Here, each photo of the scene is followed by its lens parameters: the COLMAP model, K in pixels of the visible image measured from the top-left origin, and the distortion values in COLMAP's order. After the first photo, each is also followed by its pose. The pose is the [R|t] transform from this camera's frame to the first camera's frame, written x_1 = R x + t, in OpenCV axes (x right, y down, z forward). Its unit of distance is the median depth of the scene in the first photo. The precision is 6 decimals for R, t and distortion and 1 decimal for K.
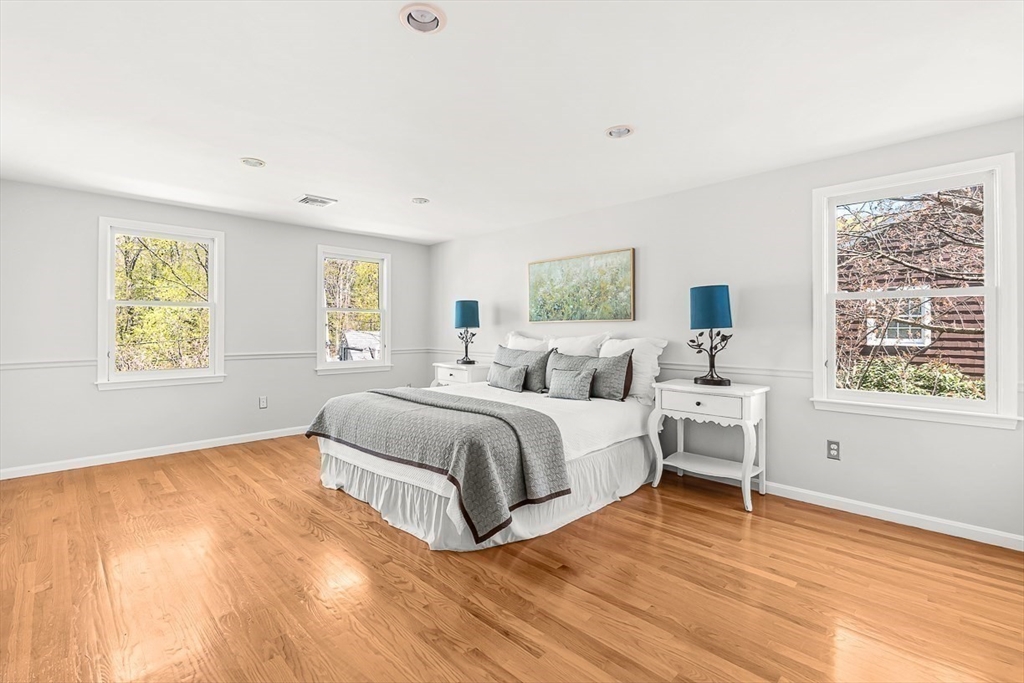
lens RADIAL K [[457.1, 0, 527.9], [0, 457.1, 329.5], [0, 0, 1]] dist [-0.023348, -0.000039]
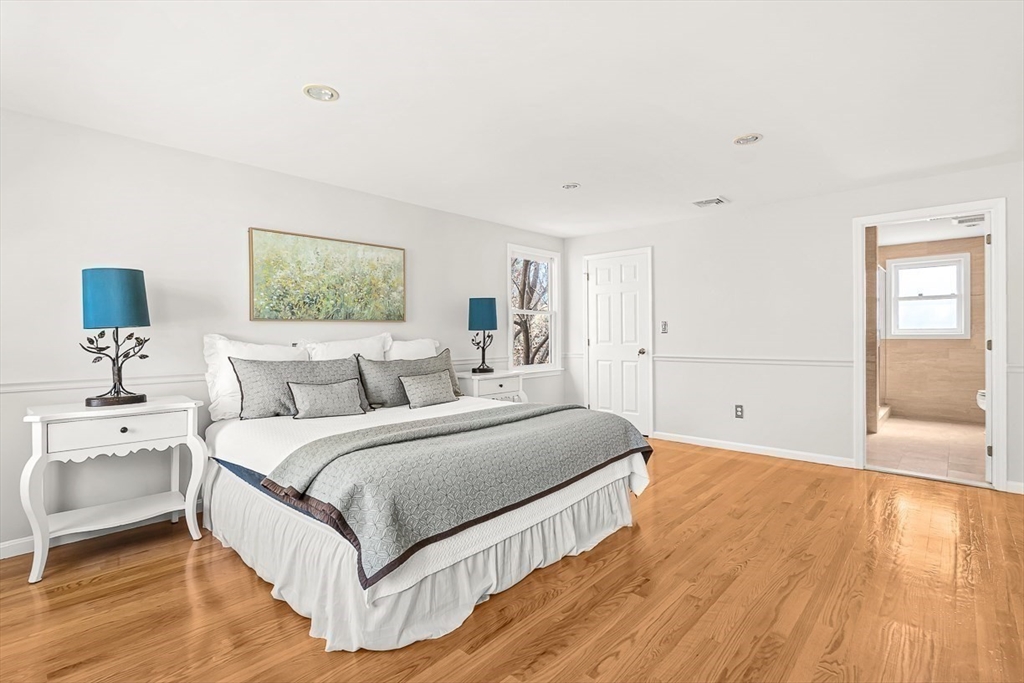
lens RADIAL K [[484.3, 0, 512.0], [0, 484.3, 341.5], [0, 0, 1]] dist [-0.005148, -0.000975]
pose [[-0.014330, -0.023862, 0.999613, -0.752117], [-0.001584, 0.999714, 0.023842, -0.002177], [-0.999896, -0.001242, -0.014364, 0.705904]]
